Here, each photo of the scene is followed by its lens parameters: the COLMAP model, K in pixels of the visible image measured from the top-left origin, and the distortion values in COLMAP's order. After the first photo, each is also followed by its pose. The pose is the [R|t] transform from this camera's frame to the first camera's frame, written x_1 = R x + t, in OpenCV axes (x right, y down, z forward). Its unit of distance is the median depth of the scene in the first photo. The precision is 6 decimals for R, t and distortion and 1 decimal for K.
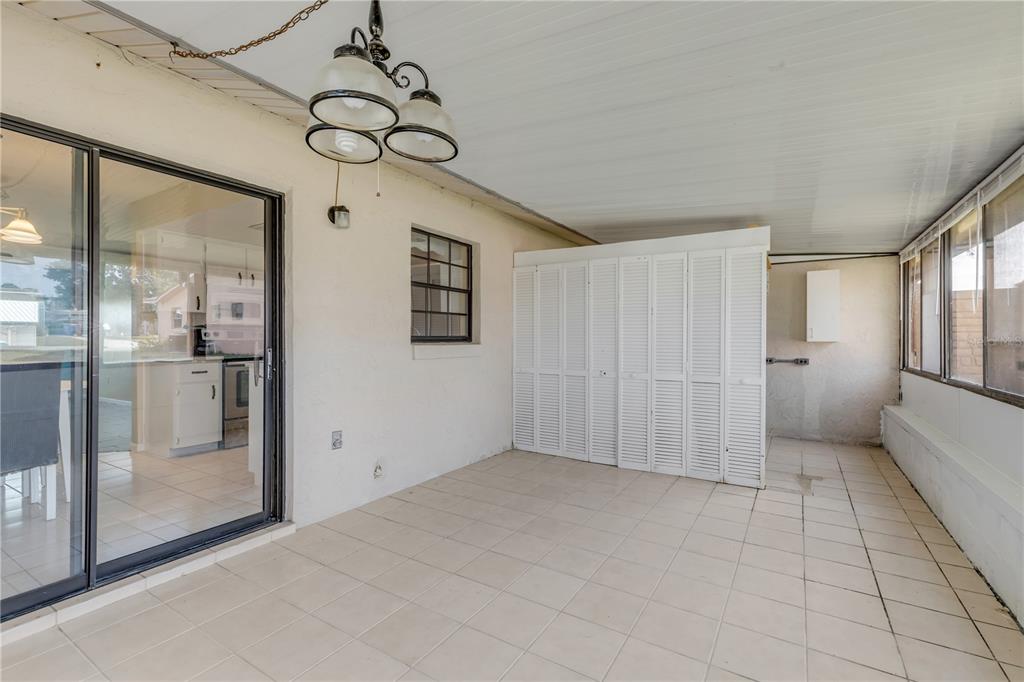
lens RADIAL K [[462.6, 0, 510.0], [0, 462.6, 337.5], [0, 0, 1]] dist [0.011050, 0.000229]
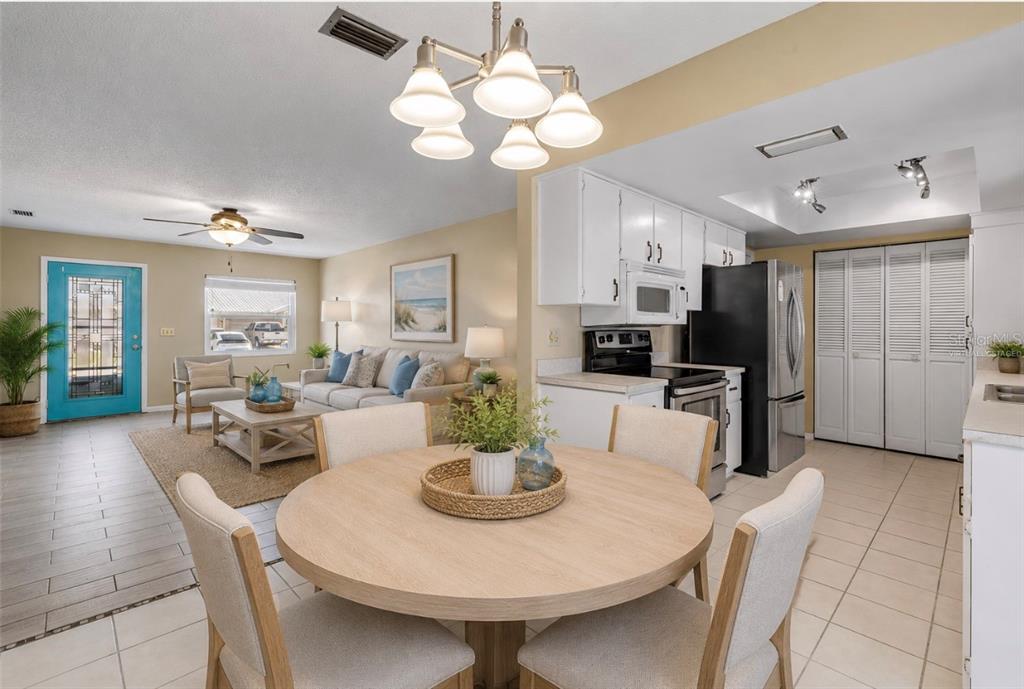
lens RADIAL K [[460.3, 0, 520.8], [0, 460.3, 325.4], [0, 0, 1]] dist [0.002991, -0.000497]
pose [[0.972285, 0.005501, -0.233732, -0.737675], [-0.006003, 0.999981, -0.001438, -0.029098], [0.233720, 0.002801, 0.972300, 0.435726]]
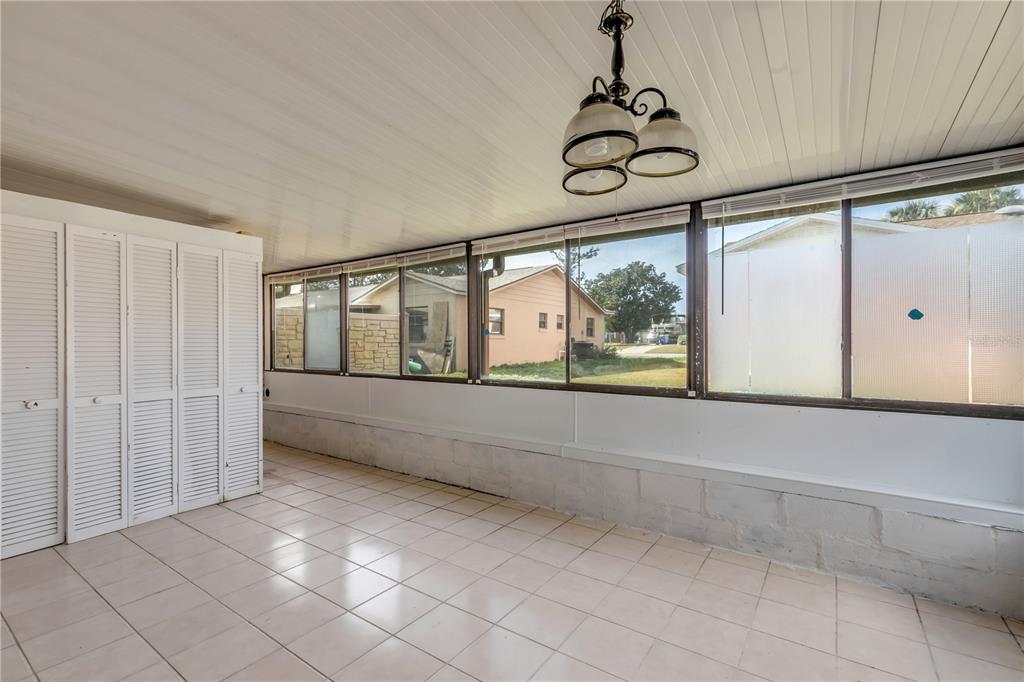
lens RADIAL K [[460.2, 0, 510.5], [0, 460.2, 340.4], [0, 0, 1]] dist [0.002231, -0.000246]
pose [[0.054357, 0.008693, 0.998484, -0.414056], [0.003401, 0.999955, -0.008891, 0.000769], [-0.998516, 0.003880, 0.054325, 0.362402]]
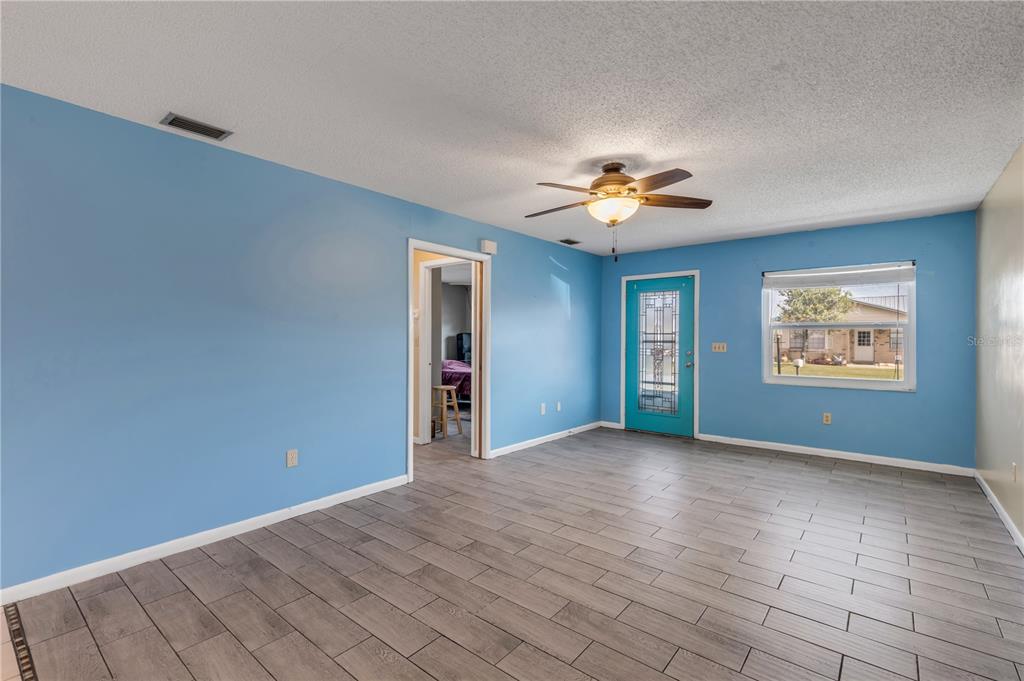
lens RADIAL K [[460.2, 0, 510.5], [0, 460.2, 339.9], [0, 0, 1]] dist [0.002231, -0.000246]
pose [[-0.129669, 0.007781, -0.991527, -0.906086], [-0.000955, 0.999968, 0.007972, -0.033702], [0.991557, 0.001981, -0.129657, 1.294680]]
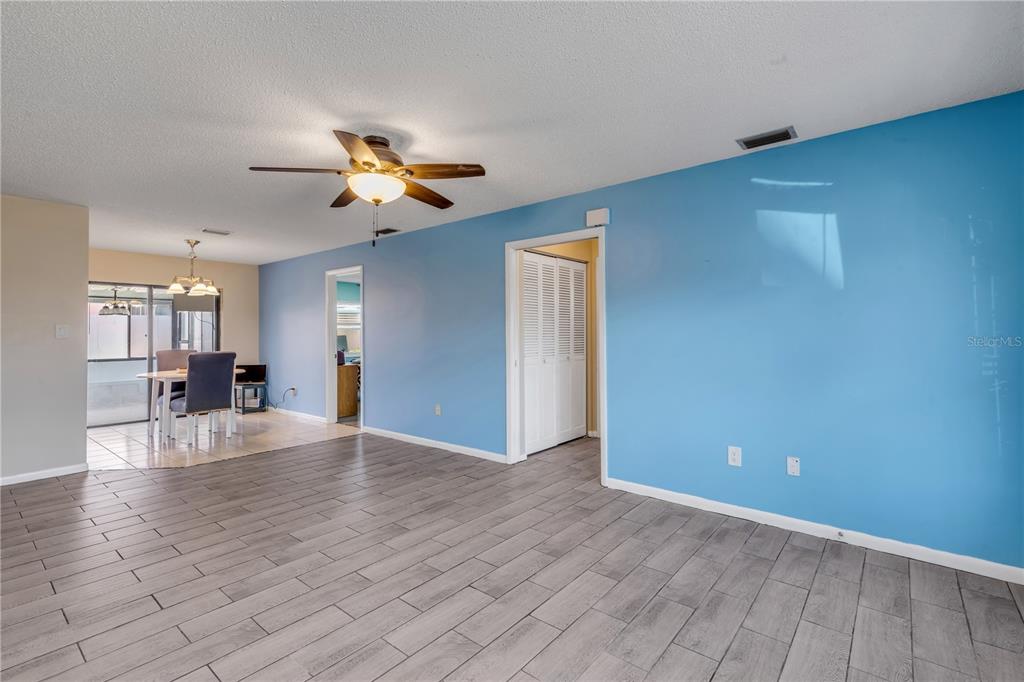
lens RADIAL K [[465.1, 0, 507.8], [0, 465.1, 329.1], [0, 0, 1]] dist [0.001326, -0.000062]
pose [[-0.991158, 0.010346, 0.132285, -1.981931], [0.008930, 0.999896, -0.011290, -0.026395], [-0.132388, -0.010009, -0.991147, 2.027790]]
